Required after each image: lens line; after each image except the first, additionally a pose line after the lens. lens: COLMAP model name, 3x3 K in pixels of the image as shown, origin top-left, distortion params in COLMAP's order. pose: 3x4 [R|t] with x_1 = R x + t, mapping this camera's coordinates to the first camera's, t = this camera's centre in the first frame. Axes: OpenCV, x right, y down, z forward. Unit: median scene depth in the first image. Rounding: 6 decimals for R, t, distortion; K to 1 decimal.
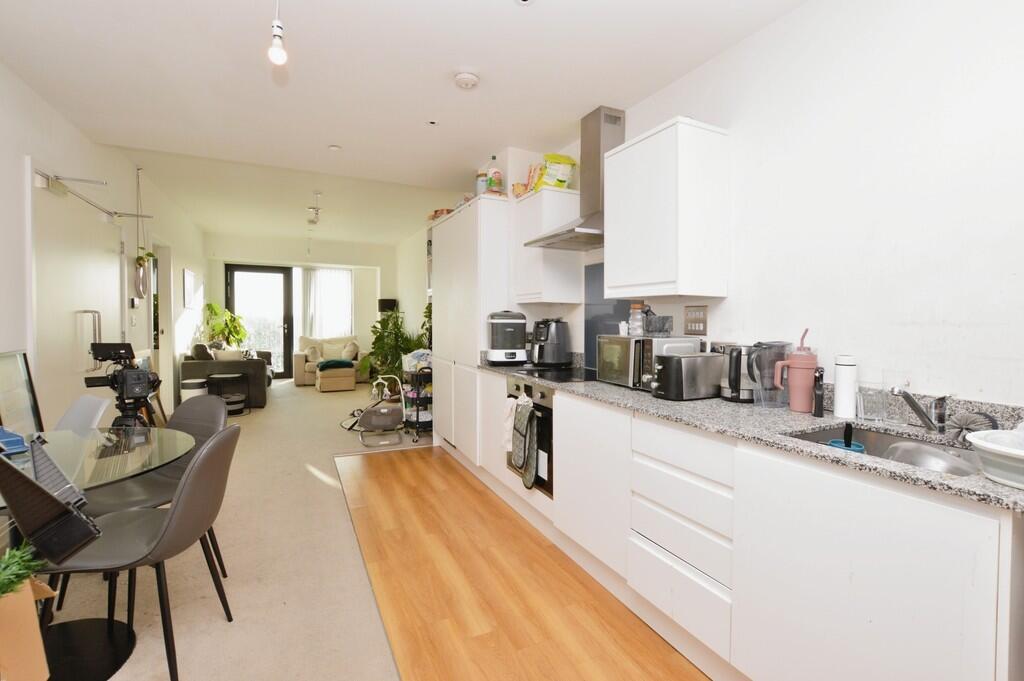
lens RADIAL K [[445.8, 0, 512.0], [0, 445.8, 340.5], [0, 0, 1]] dist [-0.000610, -0.000163]
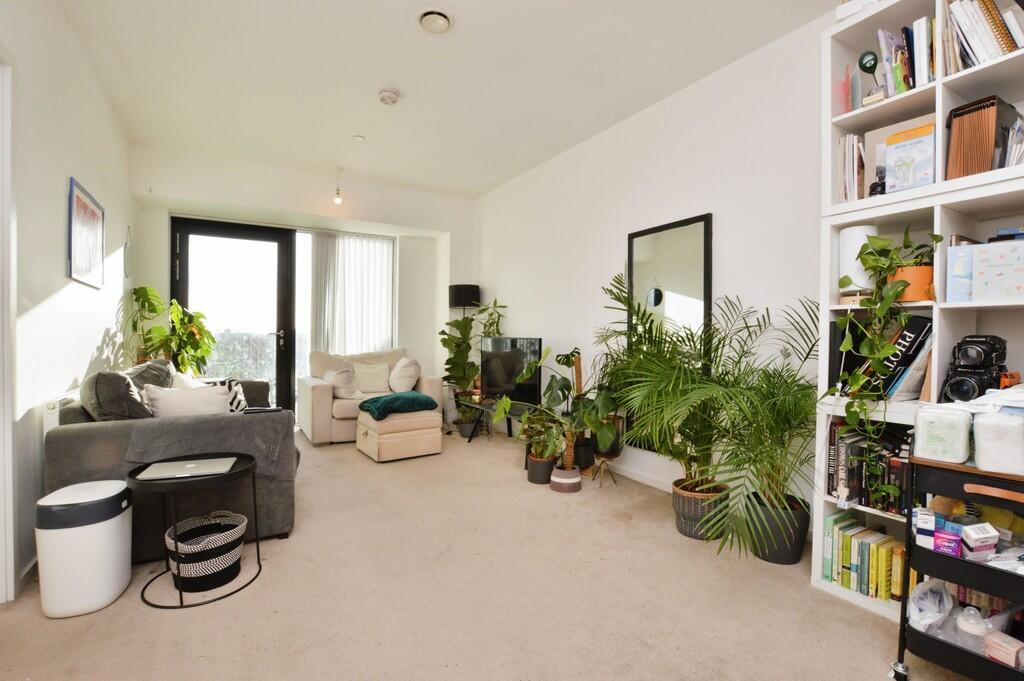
lens RADIAL K [[445.8, 0, 512.0], [0, 445.8, 340.5], [0, 0, 1]] dist [-0.000610, -0.000163]
pose [[0.994880, -0.009290, 0.100633, -0.303954], [0.012428, 0.999454, -0.030600, -0.002472], [-0.100294, 0.031694, 0.994453, 0.449351]]
